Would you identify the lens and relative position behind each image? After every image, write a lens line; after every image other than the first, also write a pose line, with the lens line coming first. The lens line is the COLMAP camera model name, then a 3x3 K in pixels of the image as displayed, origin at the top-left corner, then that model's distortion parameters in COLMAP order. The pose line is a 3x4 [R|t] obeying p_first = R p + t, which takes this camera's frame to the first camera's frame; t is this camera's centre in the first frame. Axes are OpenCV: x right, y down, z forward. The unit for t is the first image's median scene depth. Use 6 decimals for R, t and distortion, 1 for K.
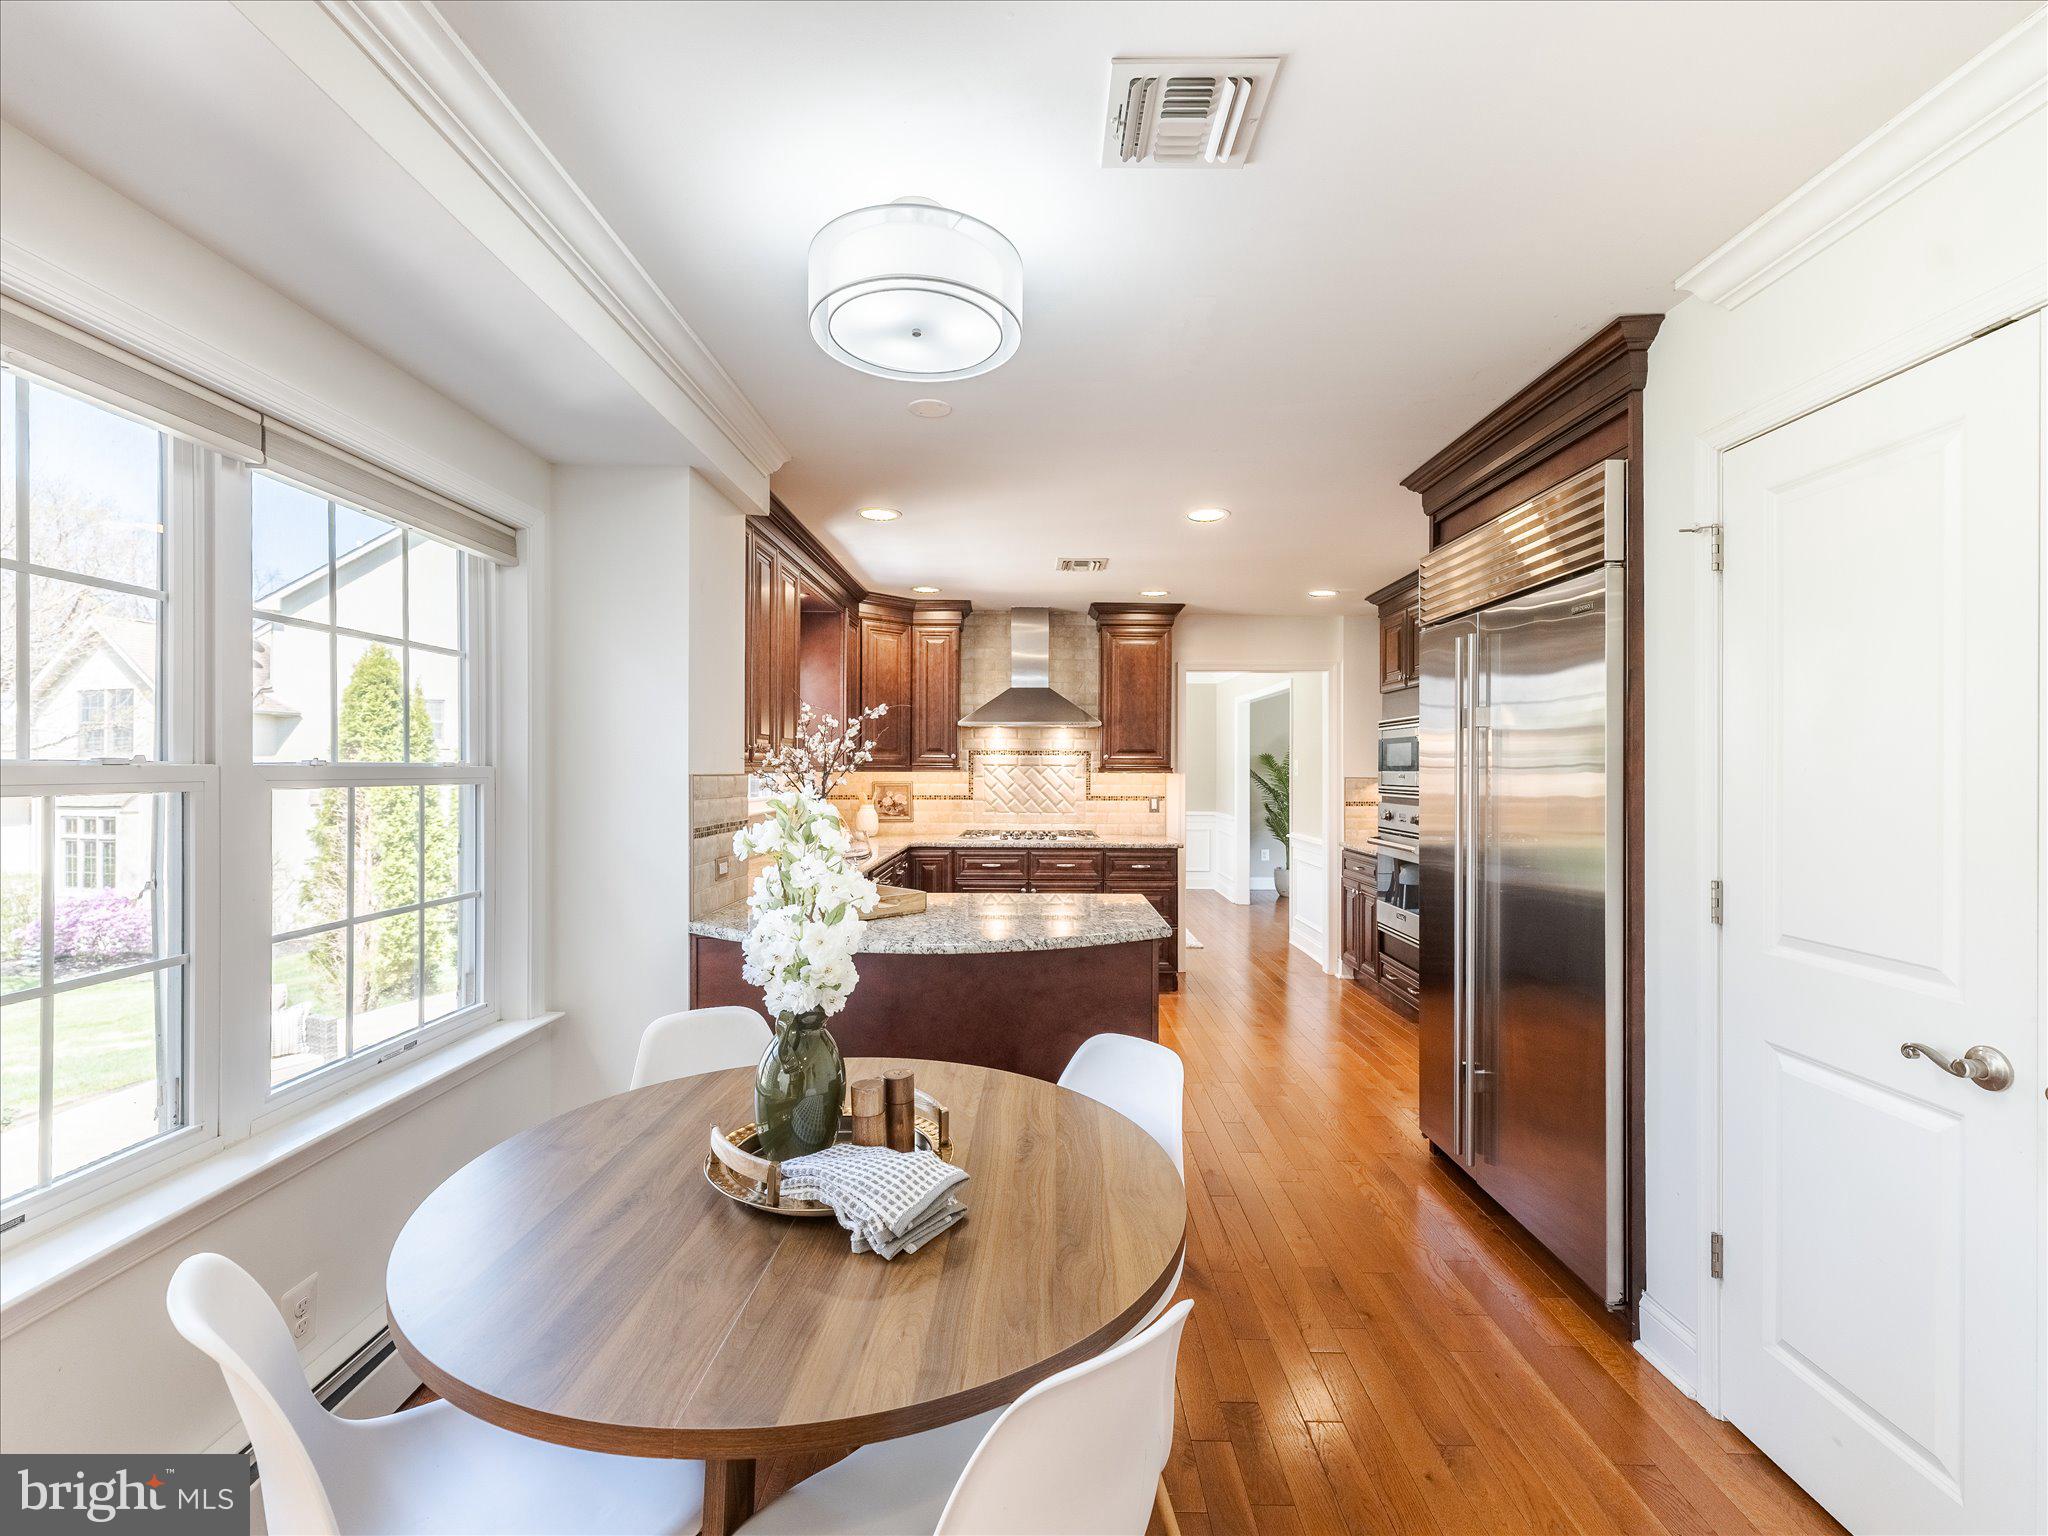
lens RADIAL K [[931.9, 0, 1024.0], [0, 931.9, 768.0], [0, 0, 1]] dist [-0.001185, 0.000671]
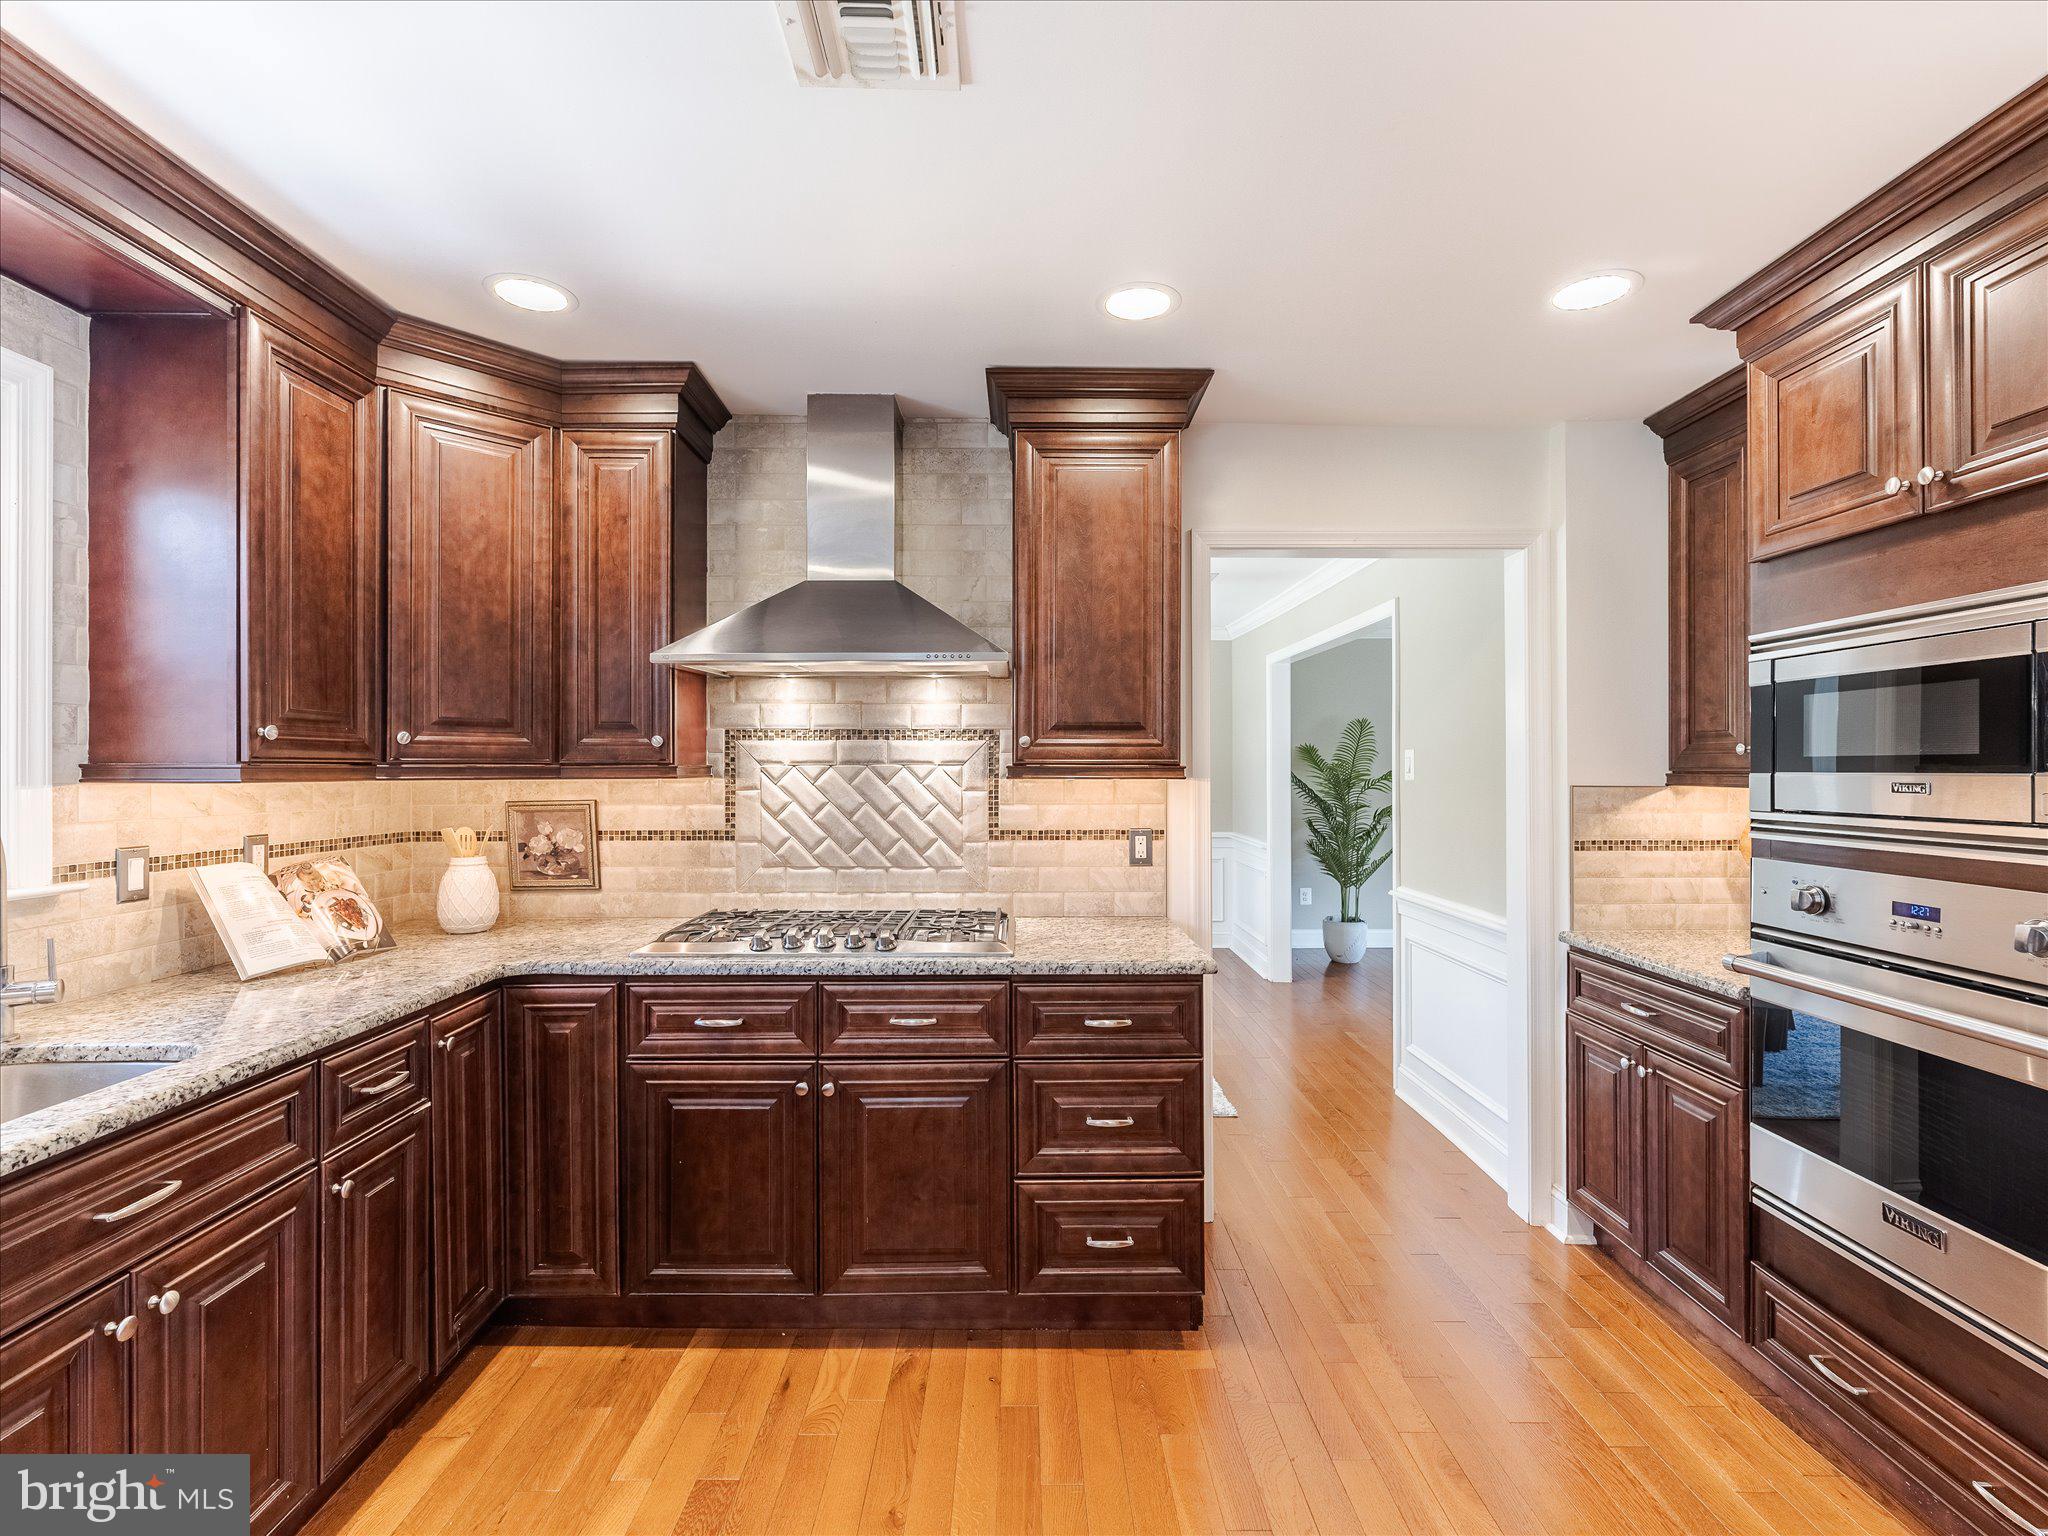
lens RADIAL K [[931.9, 0, 1024.0], [0, 931.9, 768.0], [0, 0, 1]] dist [-0.001185, 0.000671]
pose [[0.999871, -0.004597, 0.015370, 0.078267], [0.004585, 0.999989, 0.000802, -0.000116], [-0.015373, -0.000731, 0.999882, 0.562931]]
